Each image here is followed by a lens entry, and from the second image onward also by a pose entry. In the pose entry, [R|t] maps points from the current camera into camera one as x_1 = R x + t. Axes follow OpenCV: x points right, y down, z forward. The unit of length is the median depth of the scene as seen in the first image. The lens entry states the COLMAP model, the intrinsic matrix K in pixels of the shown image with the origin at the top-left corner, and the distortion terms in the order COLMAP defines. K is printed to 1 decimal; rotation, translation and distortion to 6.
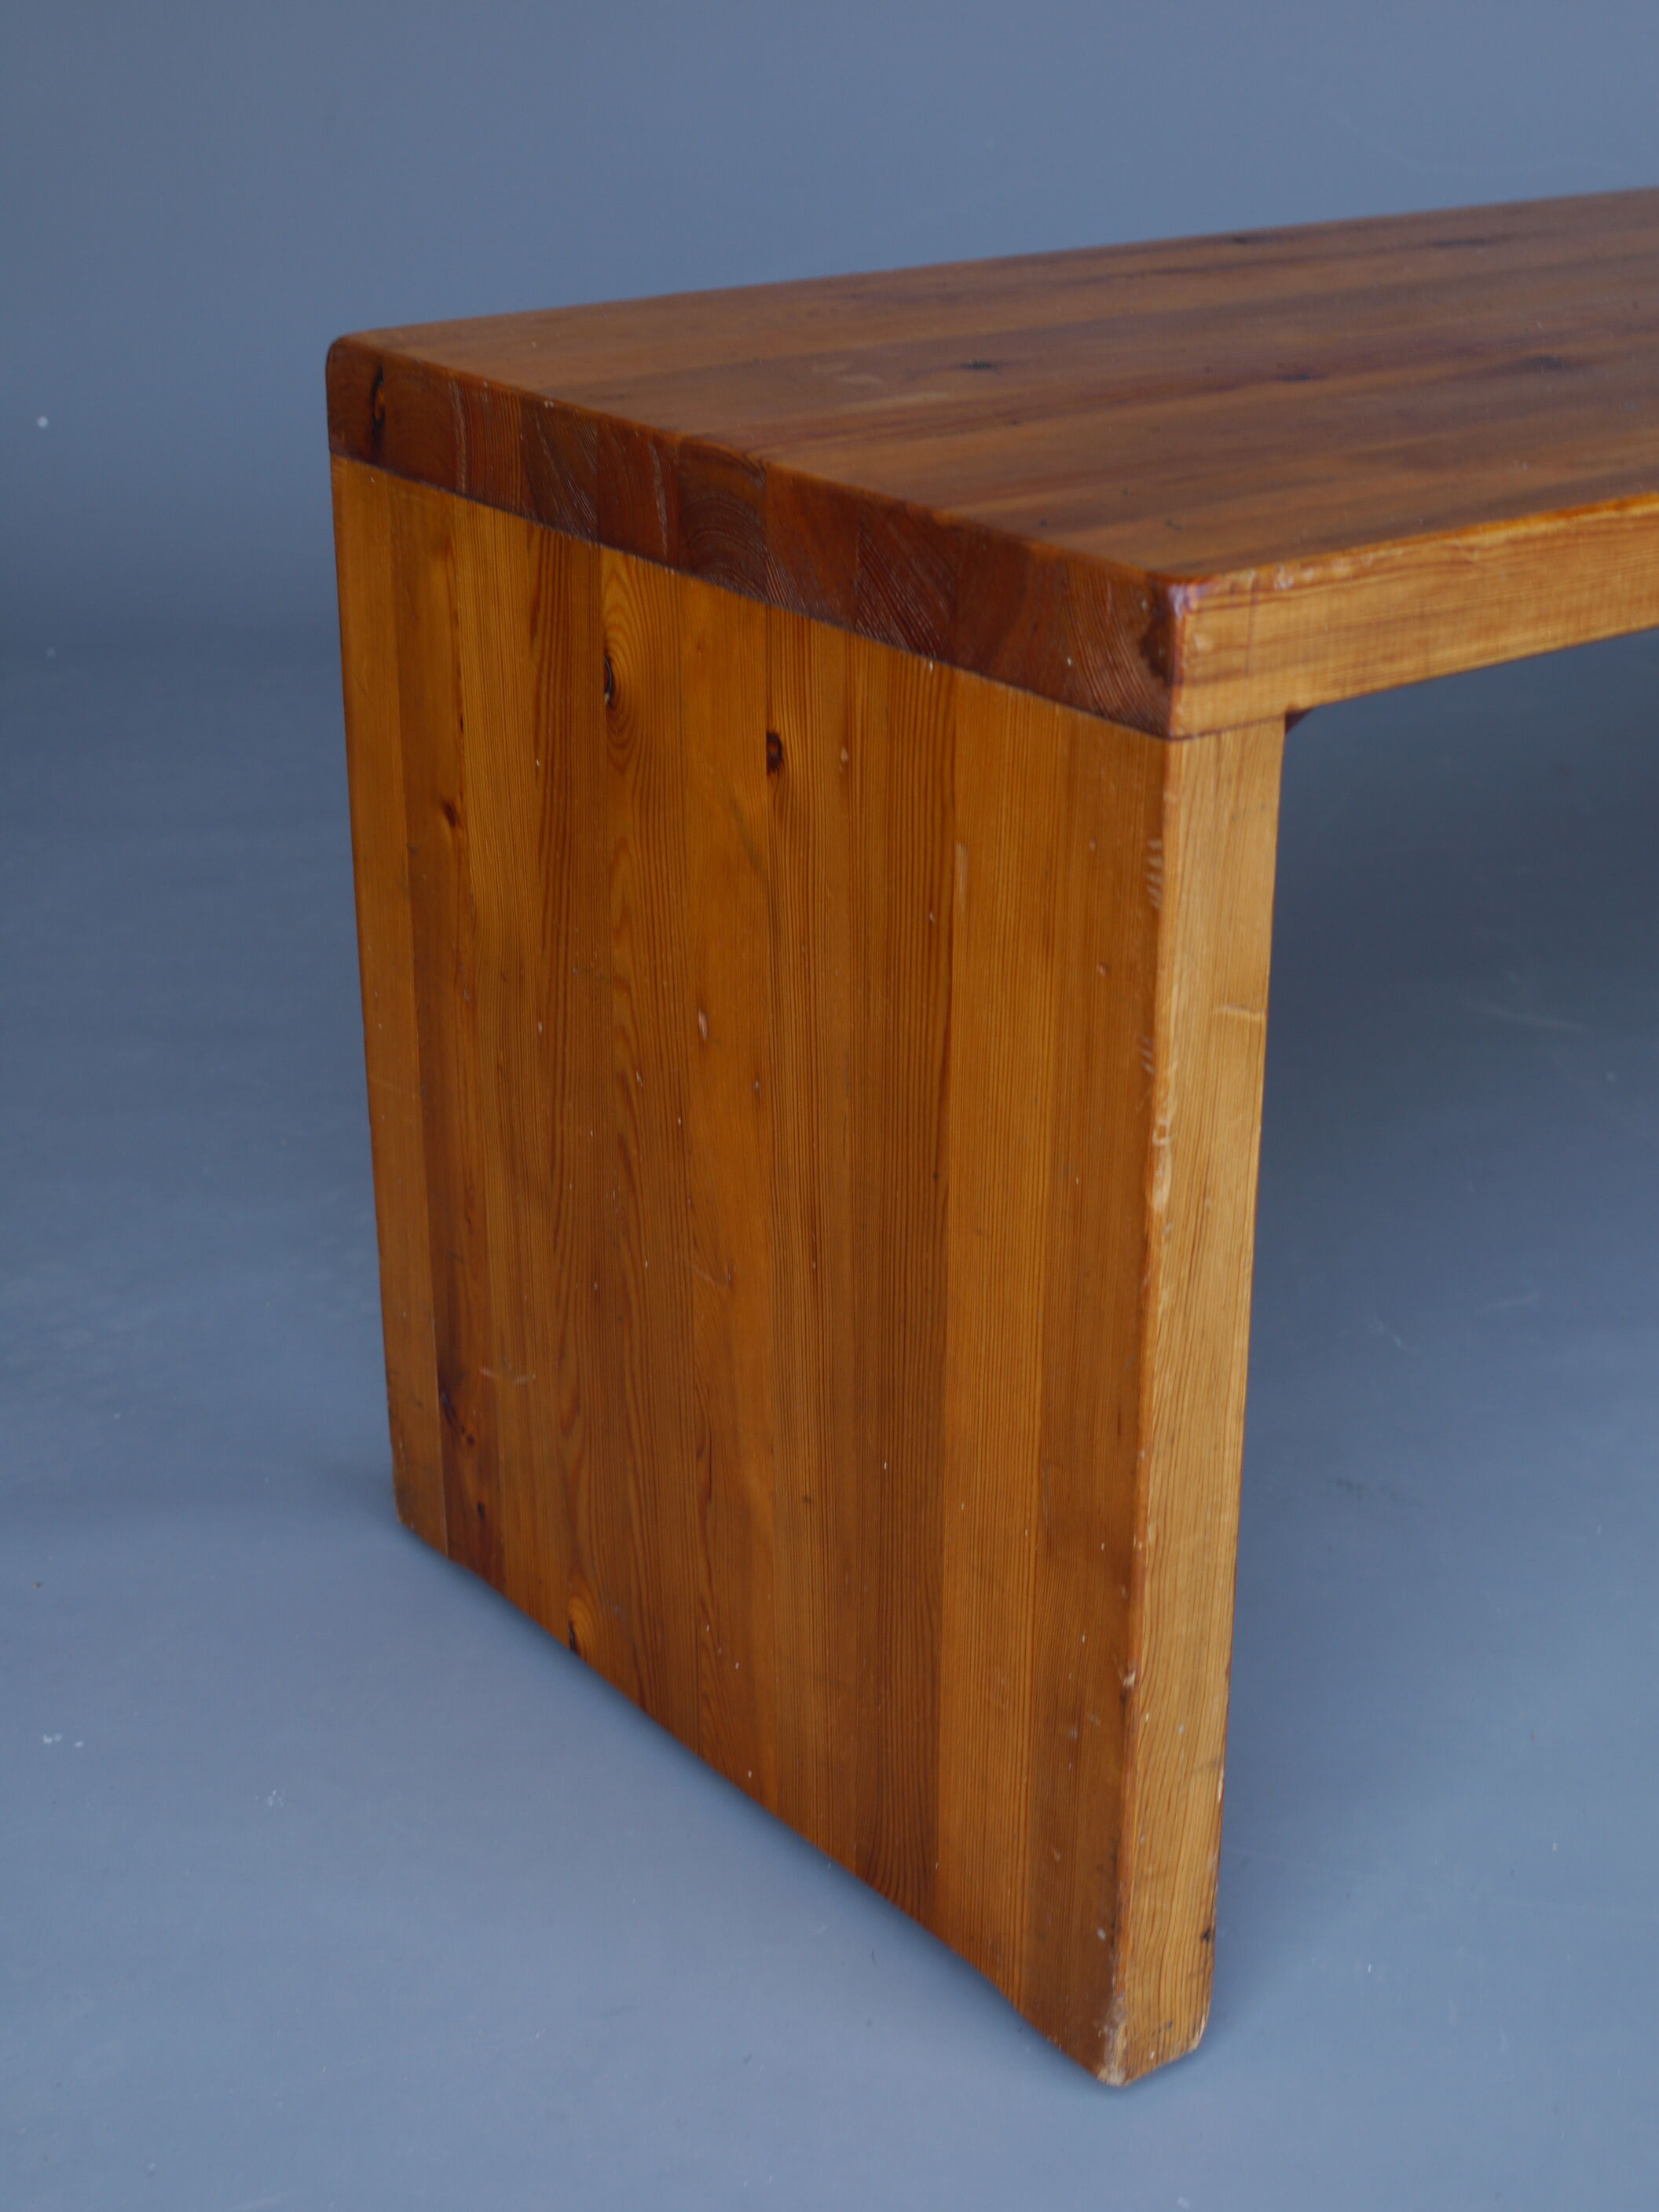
lens RADIAL K [[3306.7, 0, 829.5], [0, 3306.7, 1106.0], [0, 0, 1]] dist [-0.102032, -0.004540]
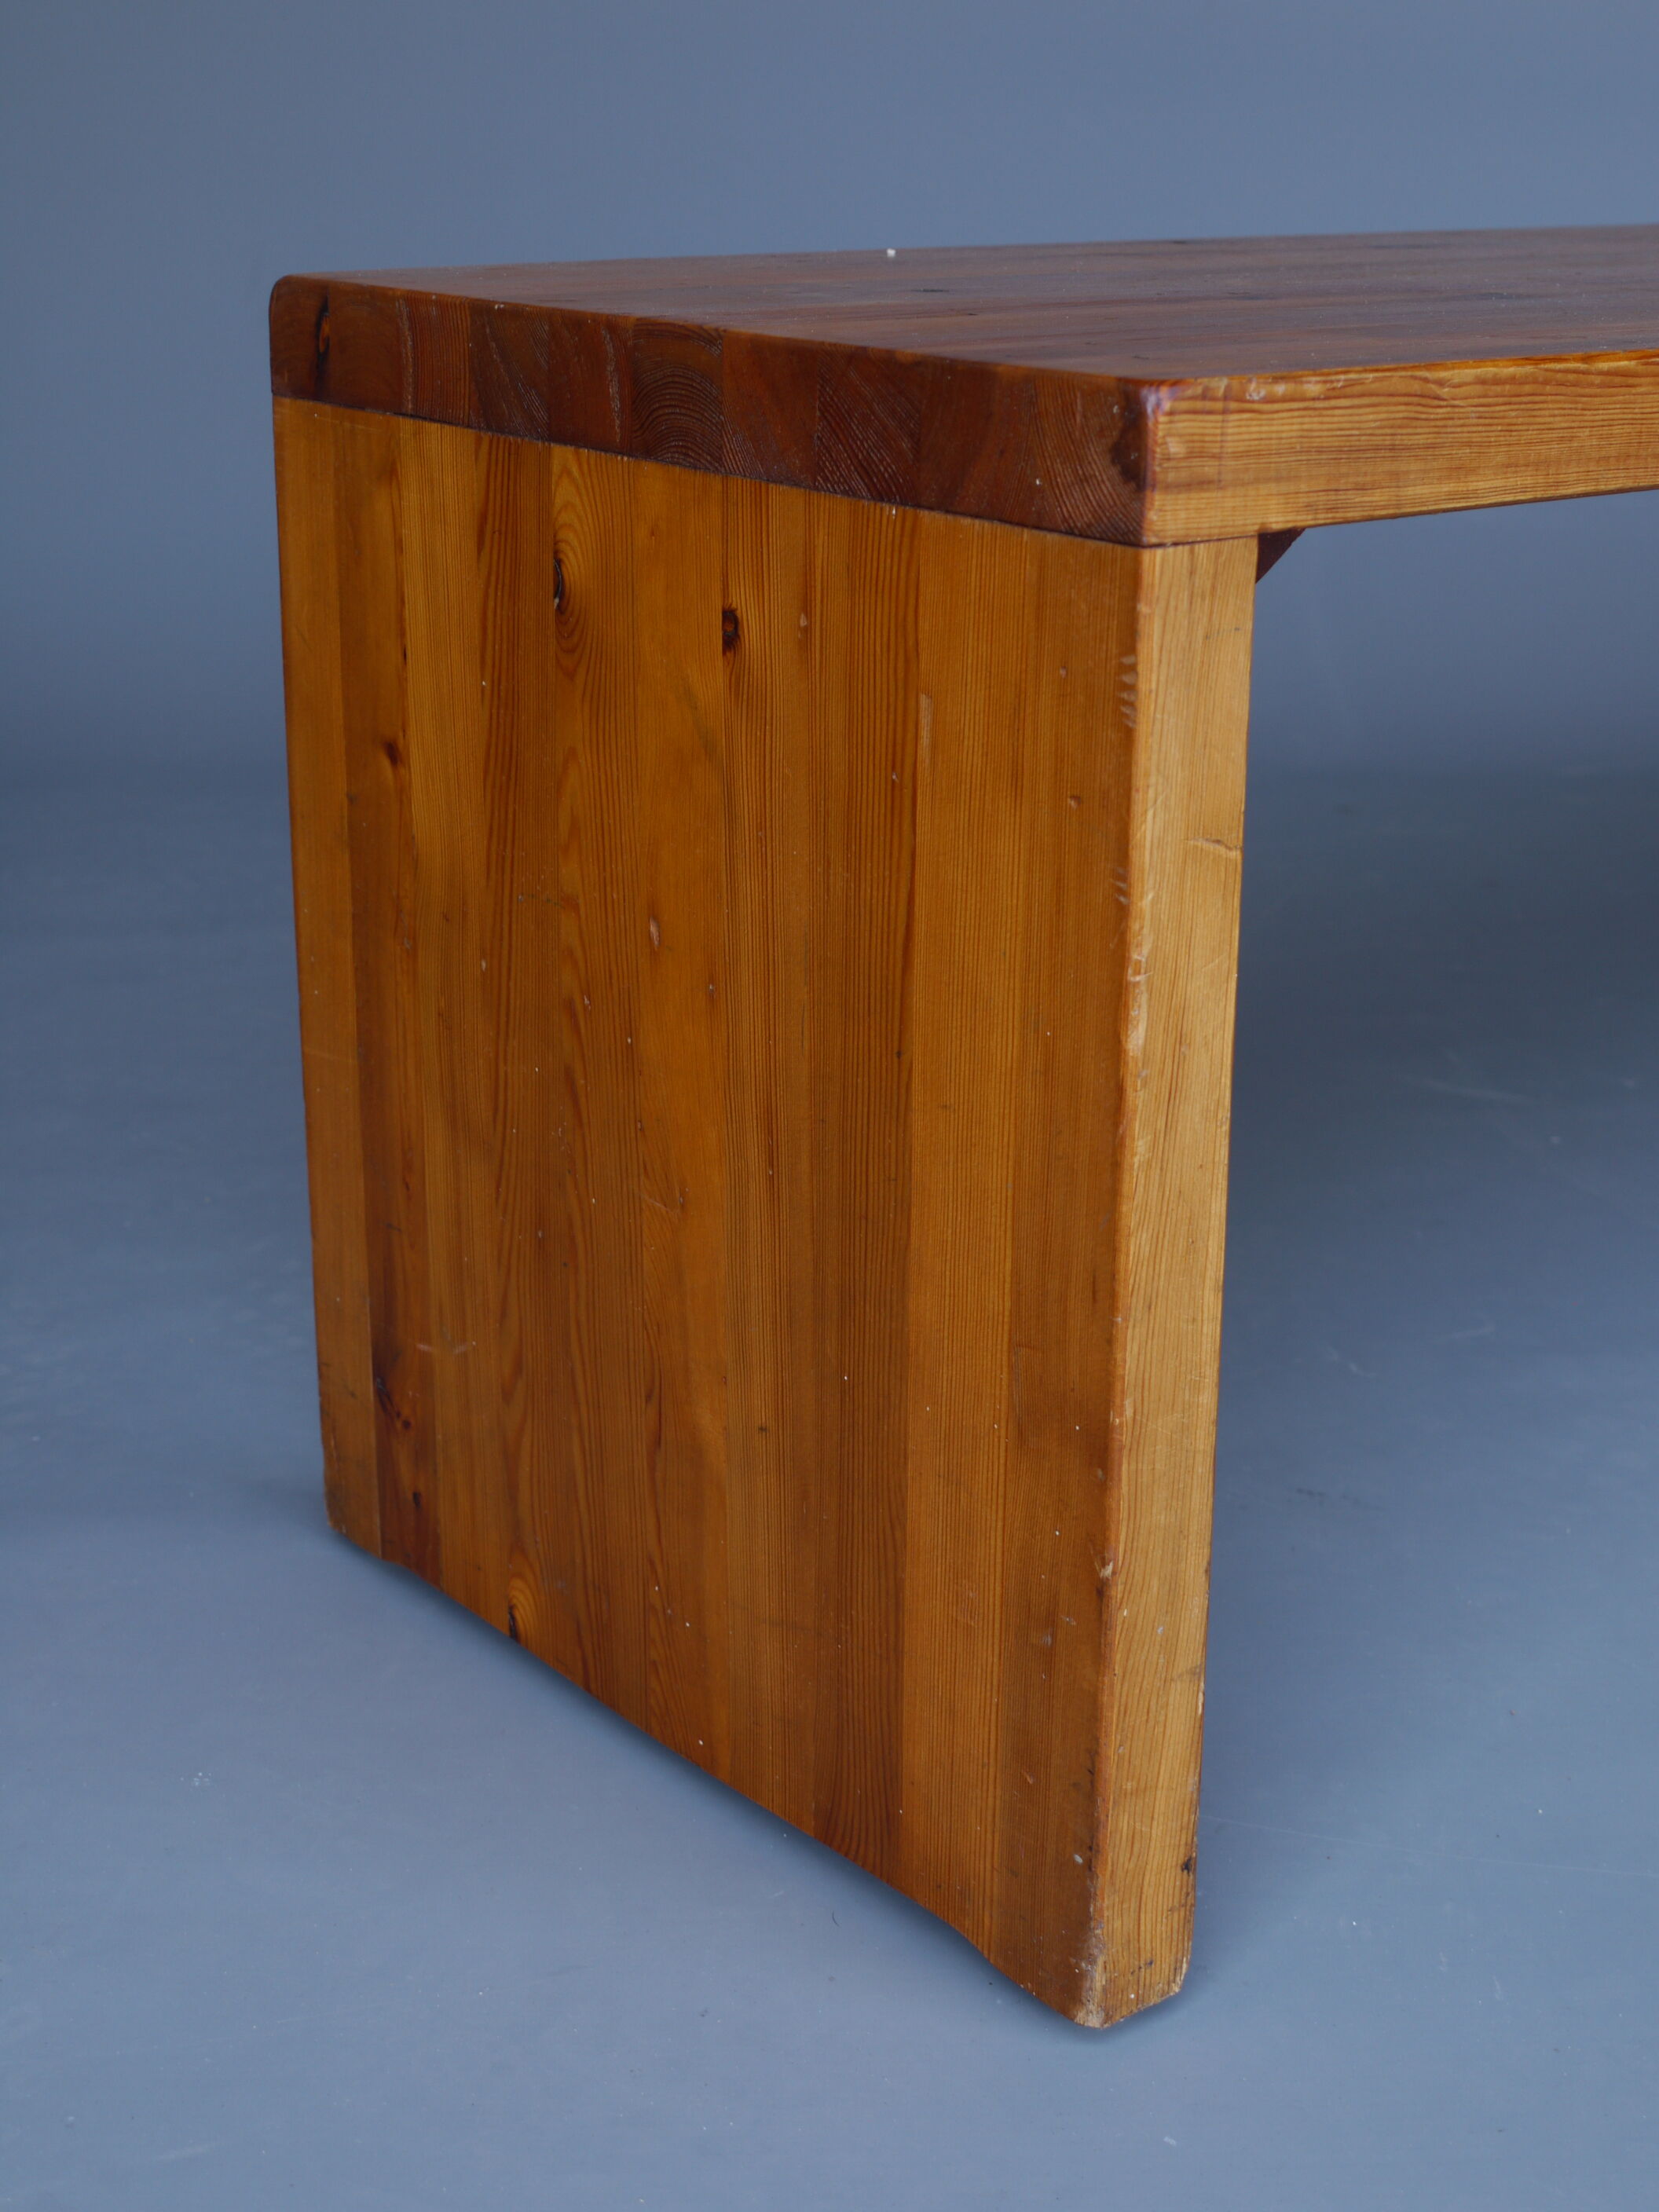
lens RADIAL K [[3306.7, 0, 829.5], [0, 3306.7, 1106.0], [0, 0, 1]] dist [-0.102032, -0.004540]
pose [[0.999601, -0.003246, 0.028061, -0.014996], [0.005631, 0.996338, -0.085319, 0.115375], [-0.027681, 0.085443, 0.995958, 0.035904]]
